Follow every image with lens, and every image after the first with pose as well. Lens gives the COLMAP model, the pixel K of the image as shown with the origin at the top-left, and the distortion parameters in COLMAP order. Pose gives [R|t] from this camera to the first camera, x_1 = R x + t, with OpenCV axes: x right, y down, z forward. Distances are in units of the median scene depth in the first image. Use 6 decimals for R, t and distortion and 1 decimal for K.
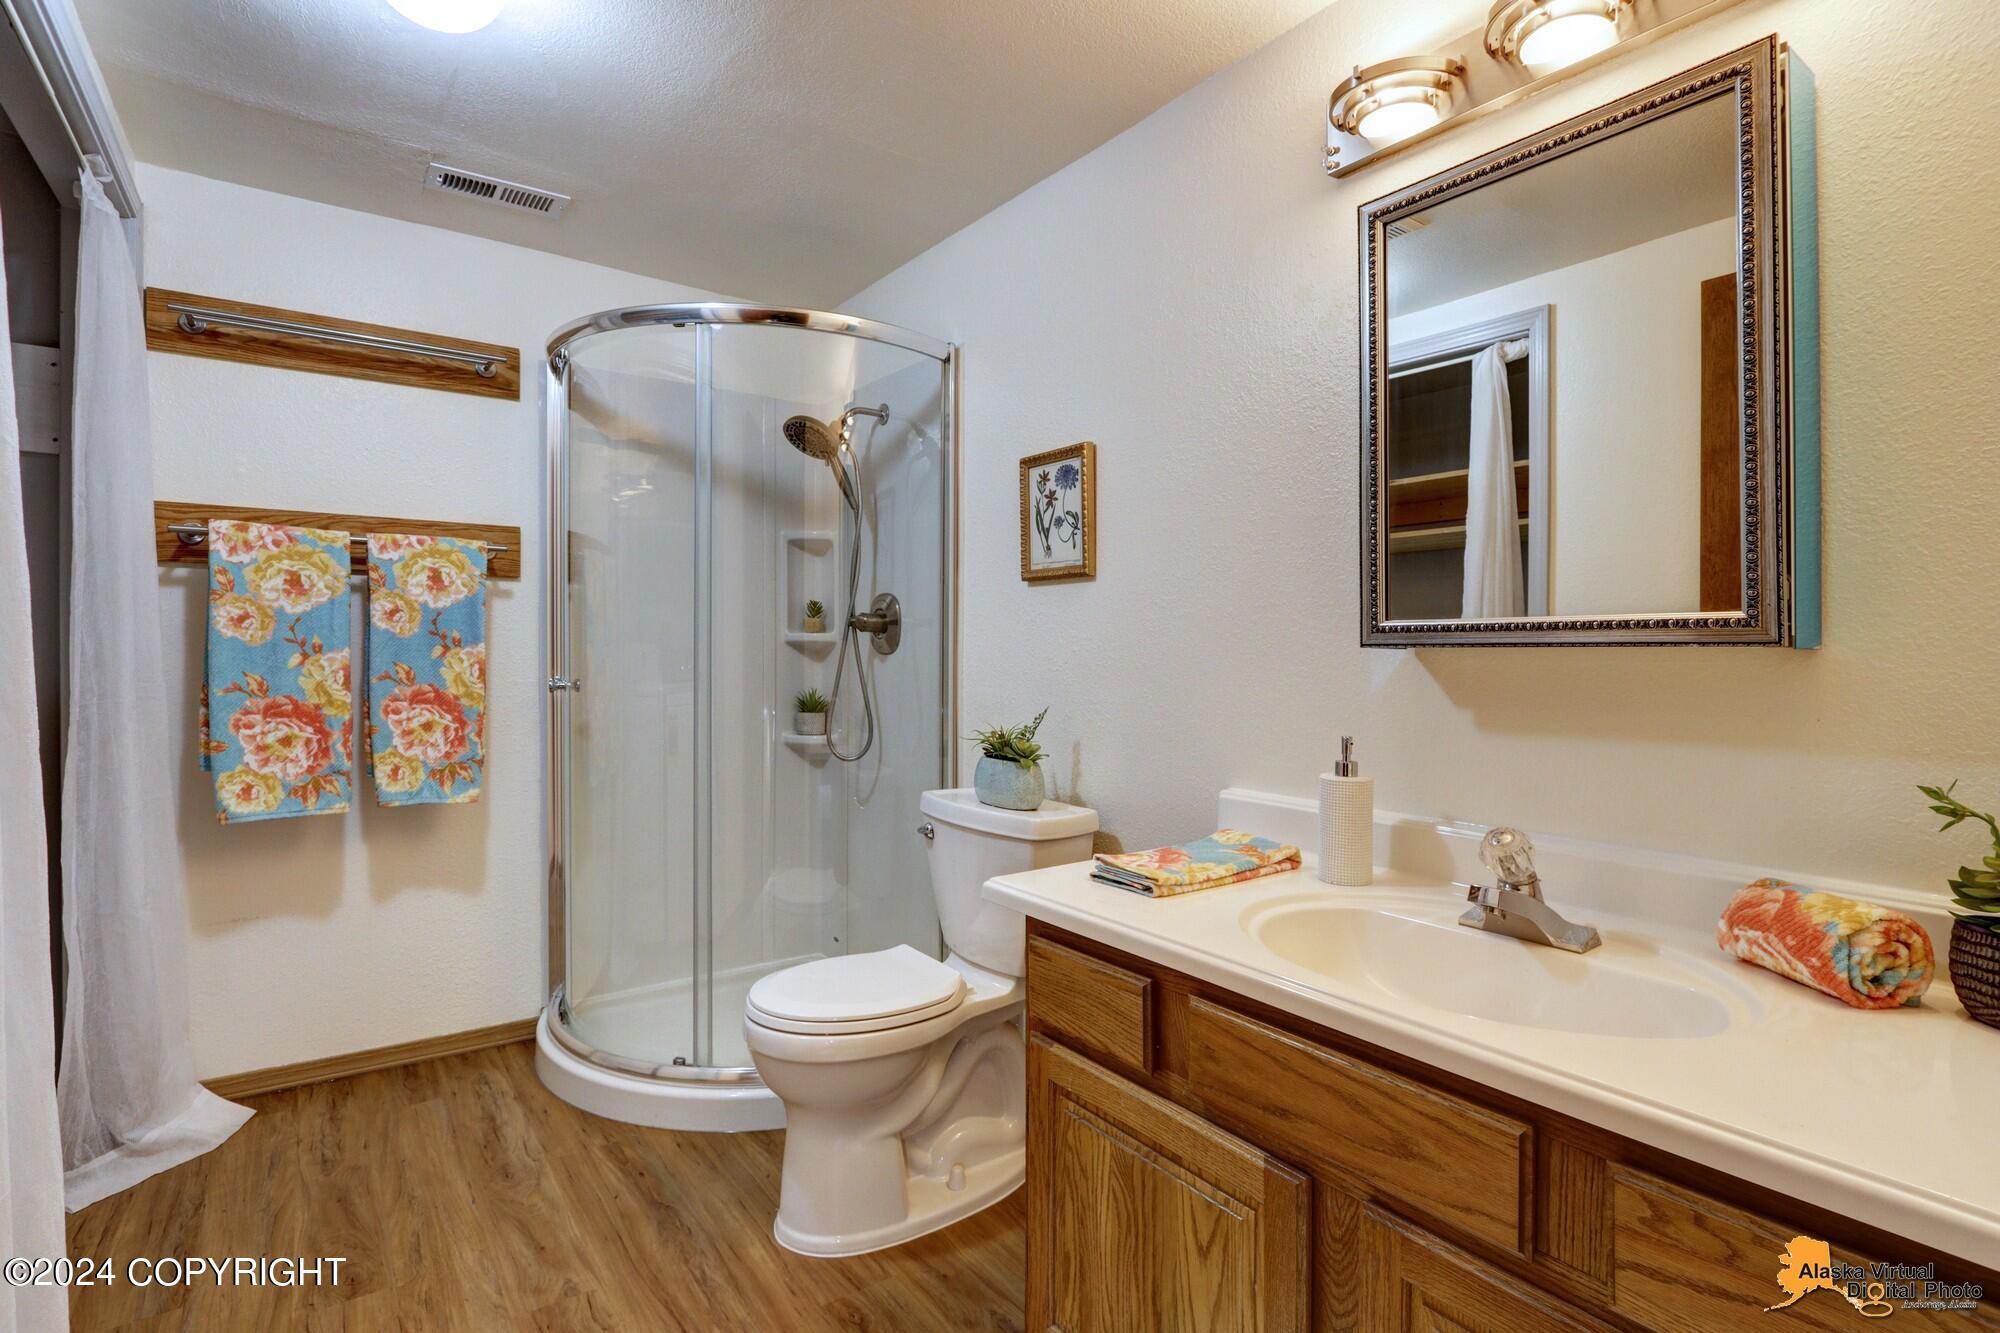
lens RADIAL K [[953.9, 0, 1001.6], [0, 953.9, 659.2], [0, 0, 1]] dist [-0.015791, 0.001026]
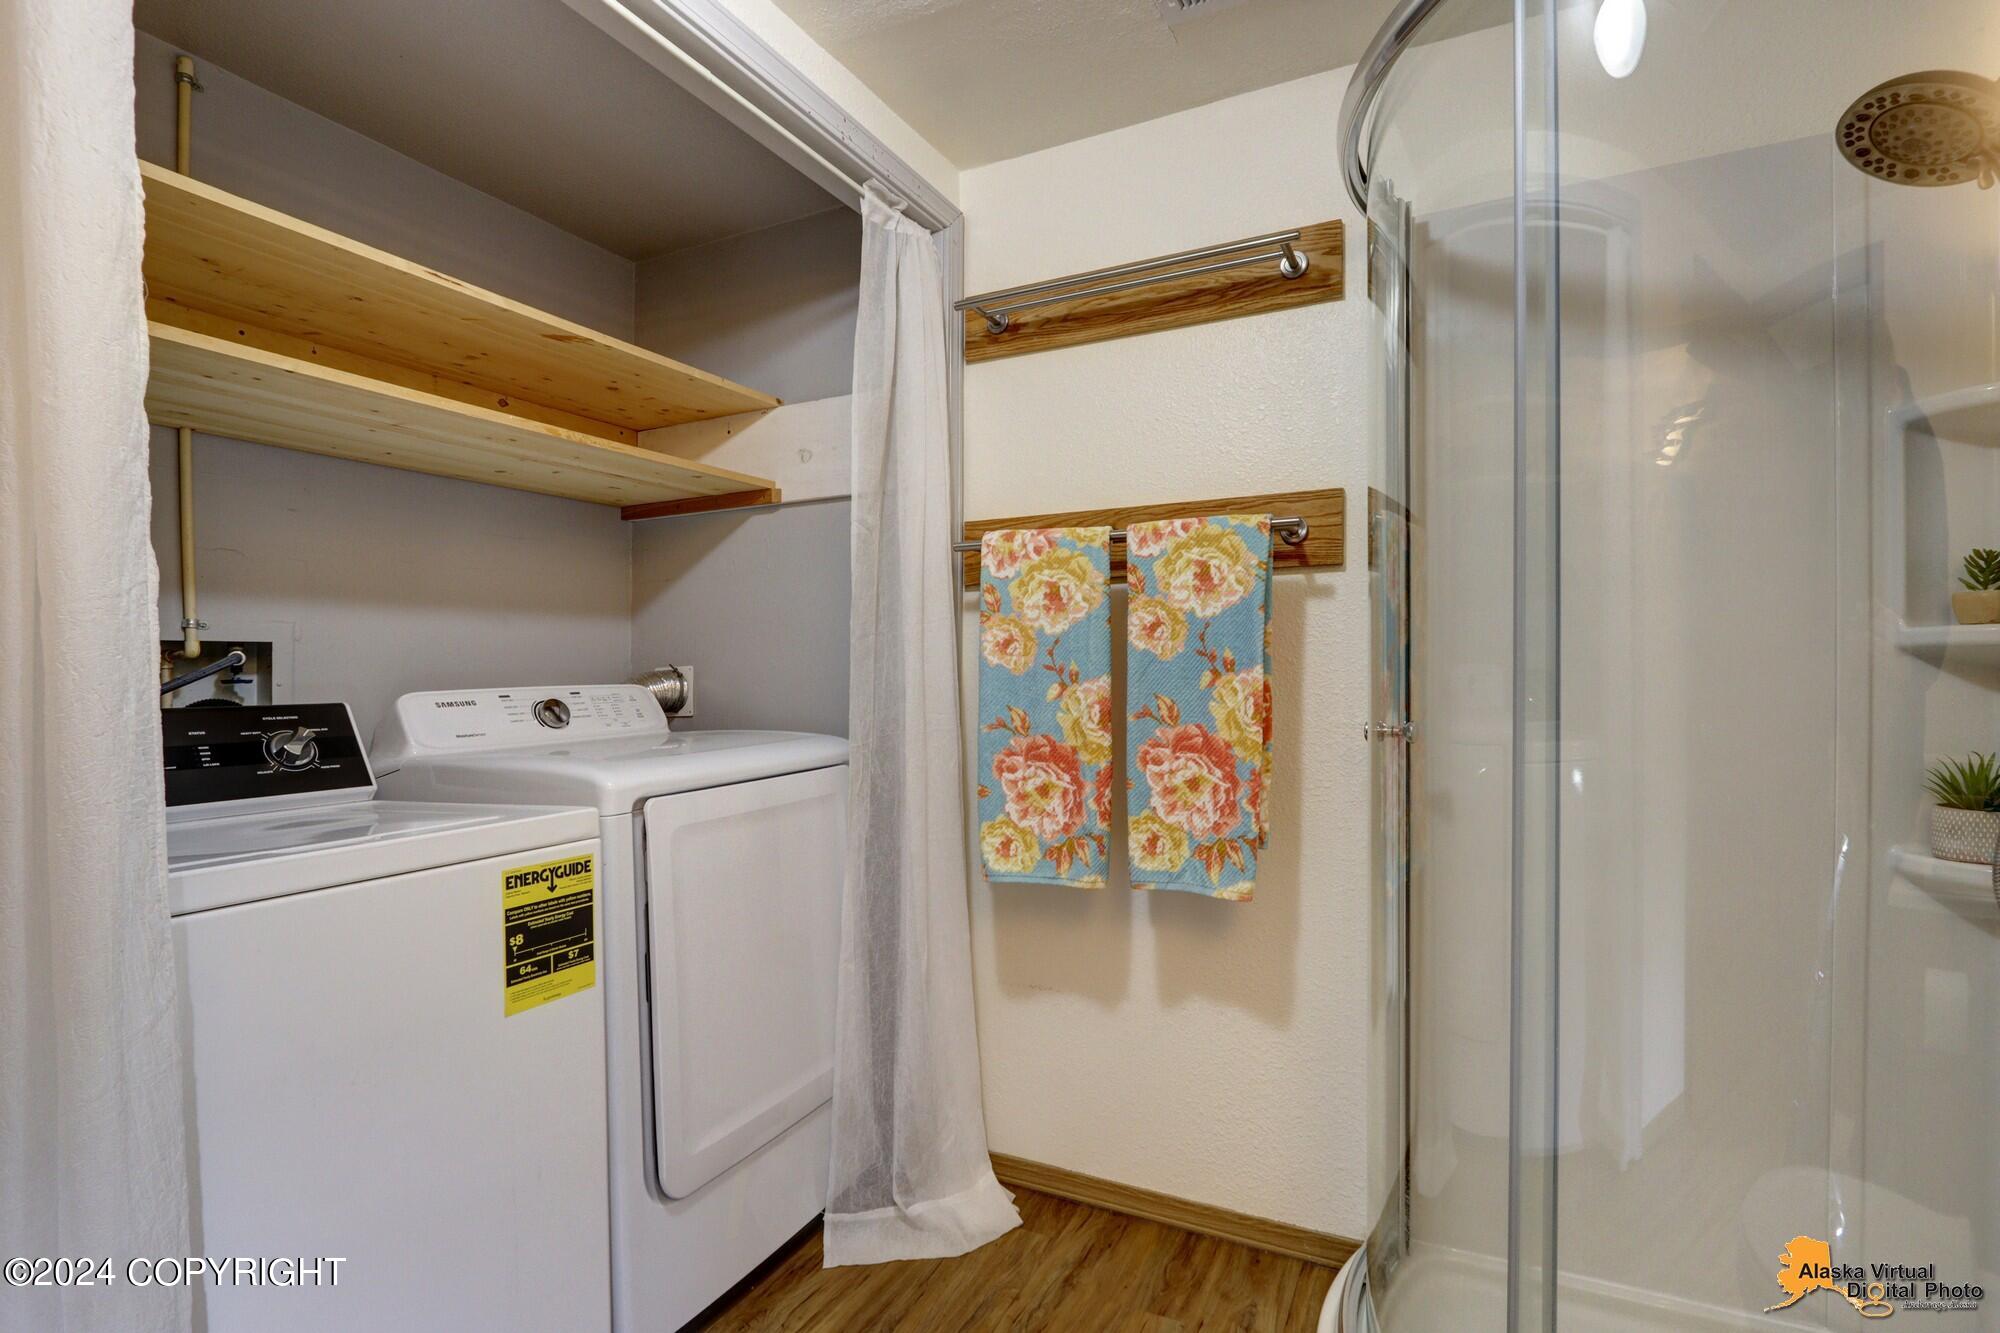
lens RADIAL K [[953.9, 0, 999.4], [0, 953.9, 690.3], [0, 0, 1]] dist [-0.015791, 0.001026]
pose [[0.467576, 0.002504, -0.883950, -0.039960], [0.006697, 0.999957, 0.006375, -0.005304], [0.883928, -0.008901, 0.467539, 0.545732]]
